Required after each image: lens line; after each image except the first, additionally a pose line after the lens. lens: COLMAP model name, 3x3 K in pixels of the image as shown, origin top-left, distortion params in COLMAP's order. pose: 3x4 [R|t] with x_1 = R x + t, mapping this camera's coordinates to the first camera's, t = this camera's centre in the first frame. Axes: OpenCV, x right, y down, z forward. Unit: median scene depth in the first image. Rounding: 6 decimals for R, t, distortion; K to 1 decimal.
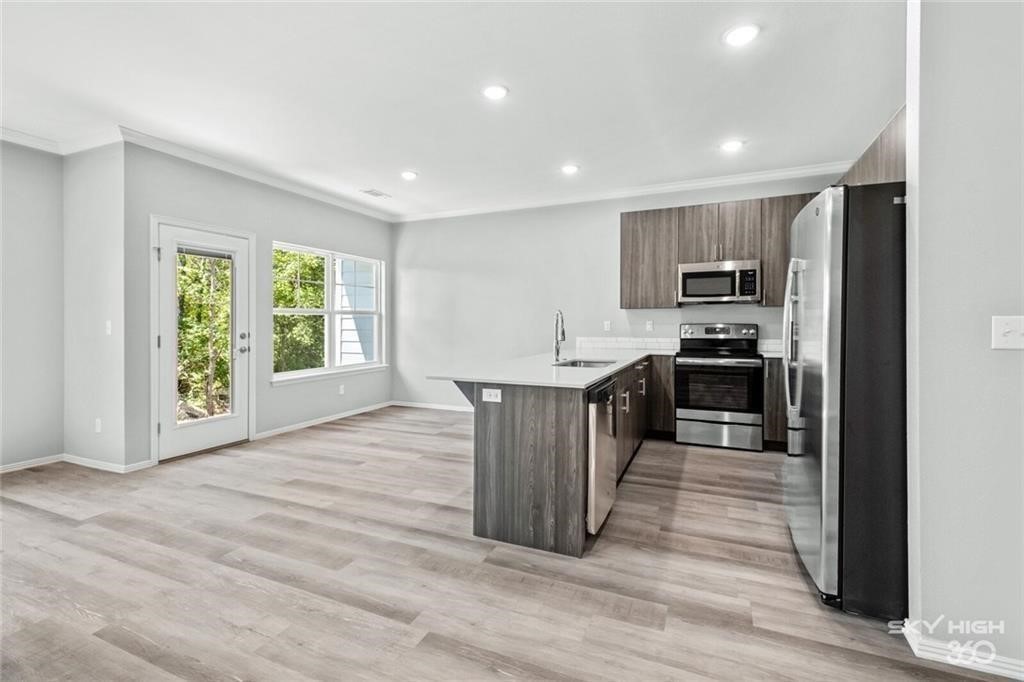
lens RADIAL K [[449.5, 0, 509.2], [0, 449.5, 323.5], [0, 0, 1]] dist [0.015793, -0.002189]
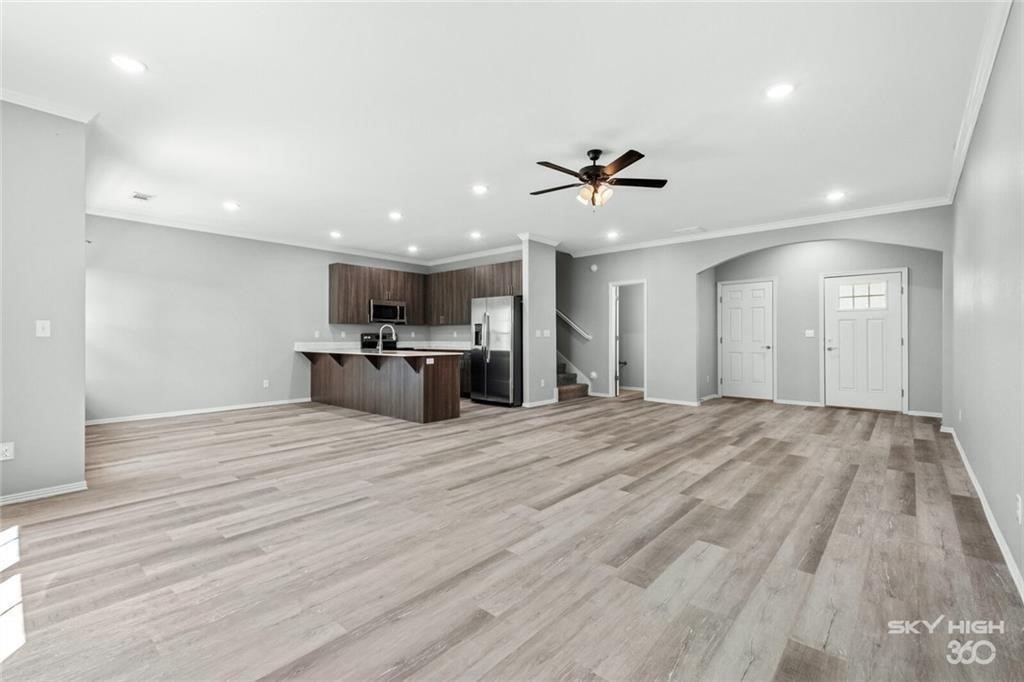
lens RADIAL K [[449.5, 0, 510.7], [0, 449.5, 335.3], [0, 0, 1]] dist [0.015793, -0.002189]
pose [[0.302376, 0.008295, 0.953153, -1.495976], [0.000615, 0.999960, -0.008897, 0.032732], [-0.953189, 0.003277, 0.302359, -0.075711]]
